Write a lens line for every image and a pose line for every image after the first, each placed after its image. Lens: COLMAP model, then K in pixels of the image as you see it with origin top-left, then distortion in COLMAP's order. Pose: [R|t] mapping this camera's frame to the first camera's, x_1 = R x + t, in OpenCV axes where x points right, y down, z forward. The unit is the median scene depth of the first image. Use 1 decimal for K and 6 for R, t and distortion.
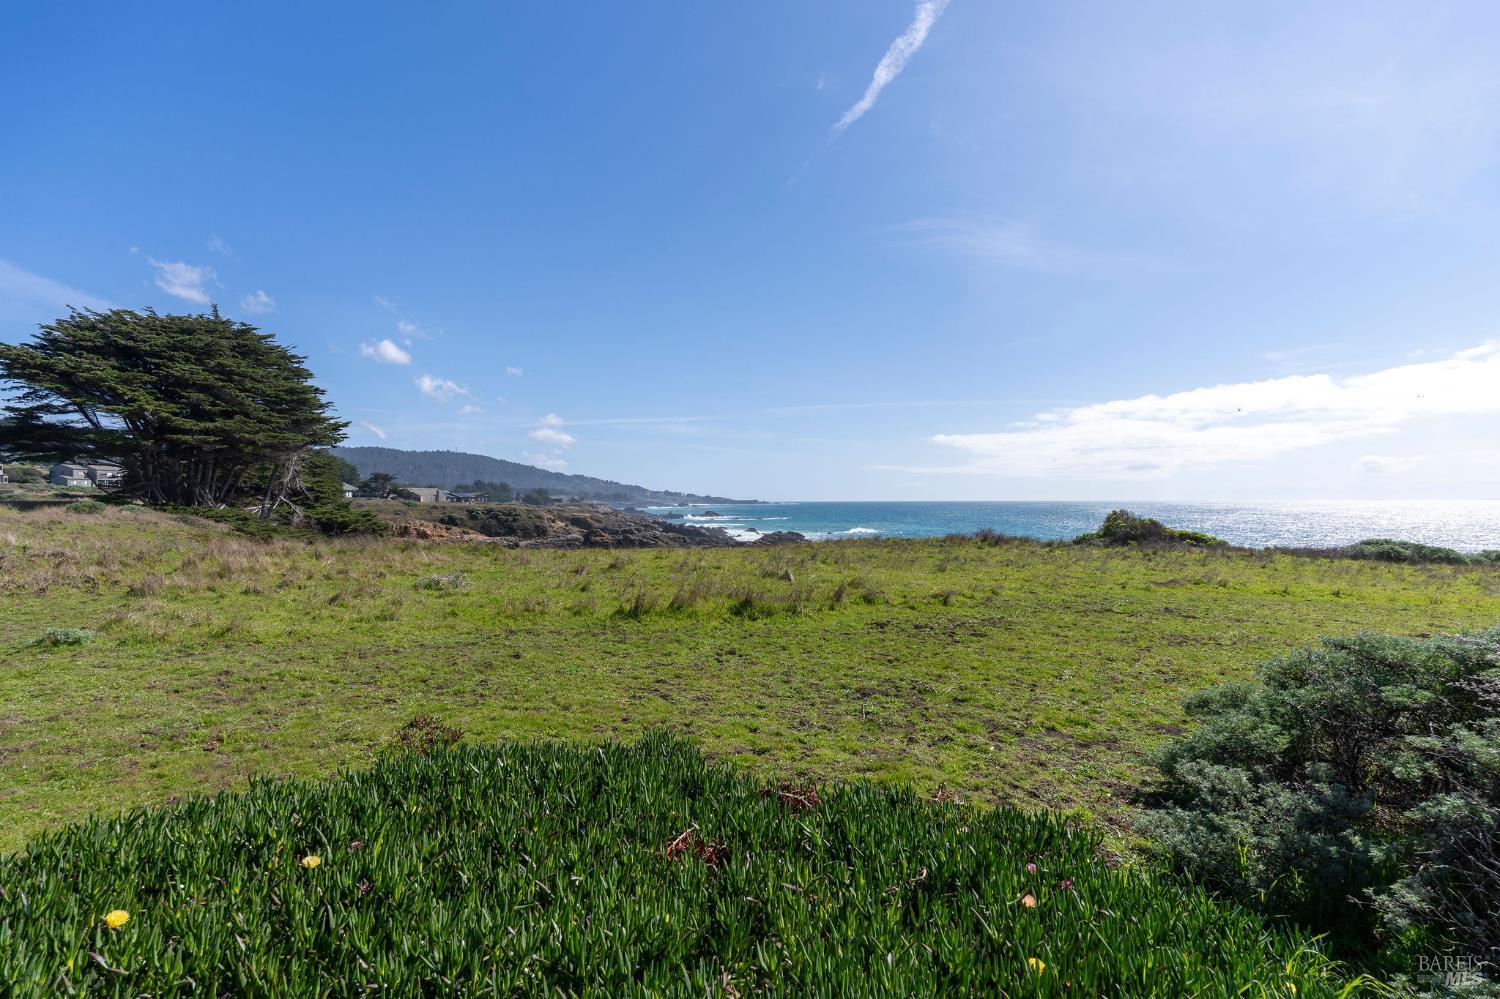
lens RADIAL K [[695.7, 0, 747.3], [0, 695.7, 496.7], [0, 0, 1]] dist [0.019170, -0.000014]
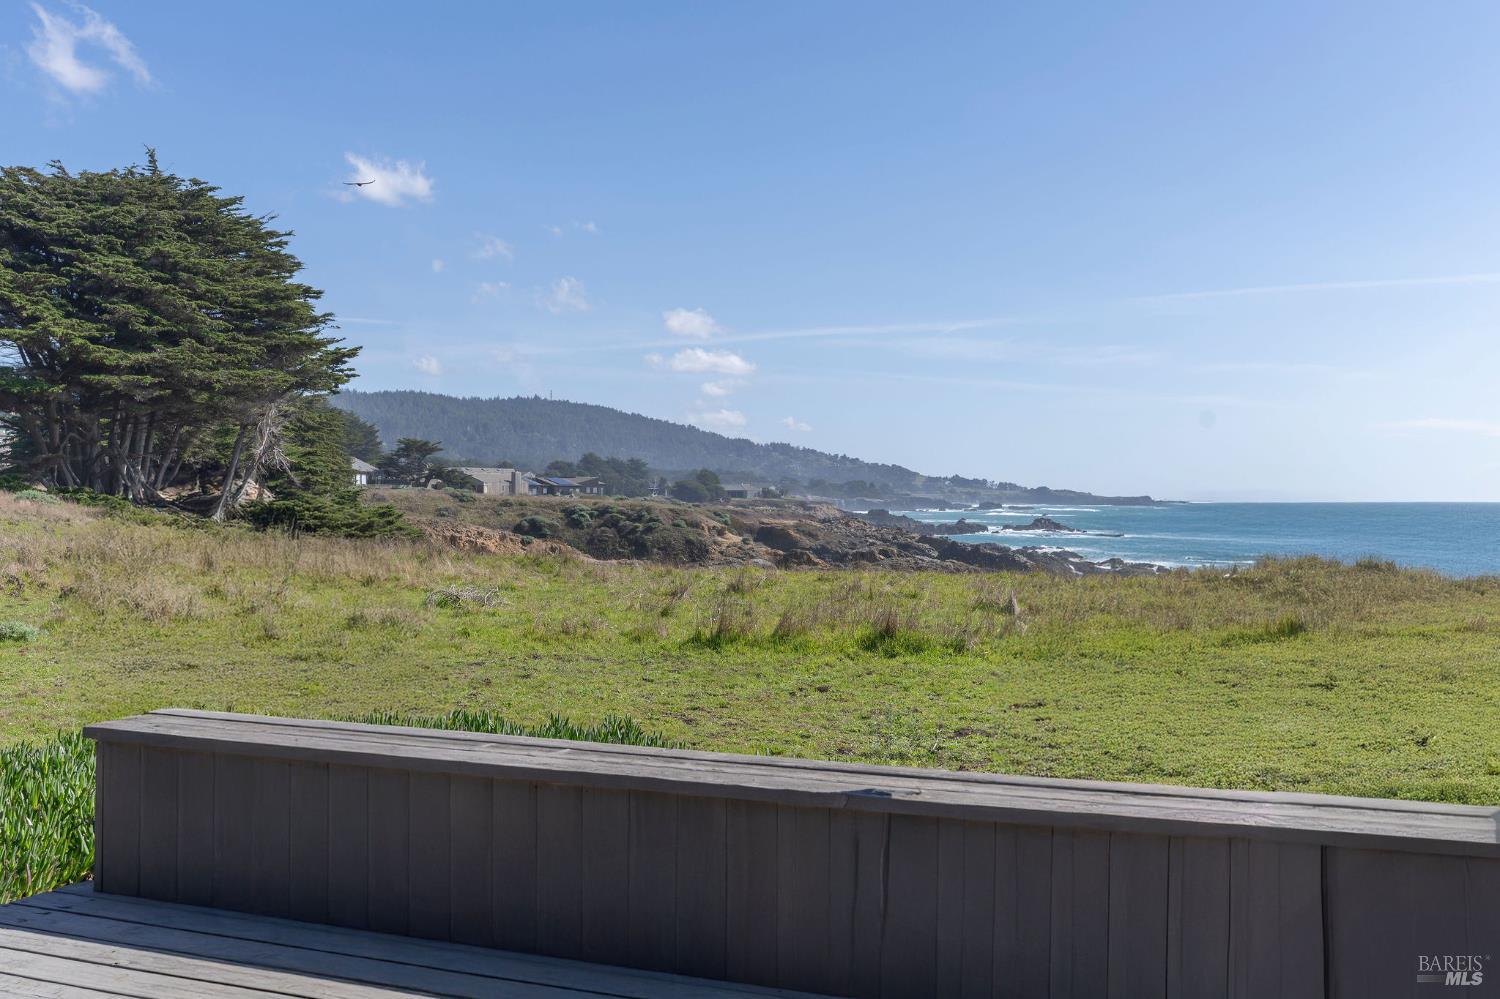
lens RADIAL K [[1514.5, 0, 796.5], [0, 1514.5, 480.1], [0, 0, 1]] dist [0.080240, 0.000000]
pose [[0.970184, 0.004221, -0.242331, 0.076381], [-0.006165, 0.999955, -0.007265, 0.006886], [0.242289, 0.008543, 0.970166, -0.112259]]
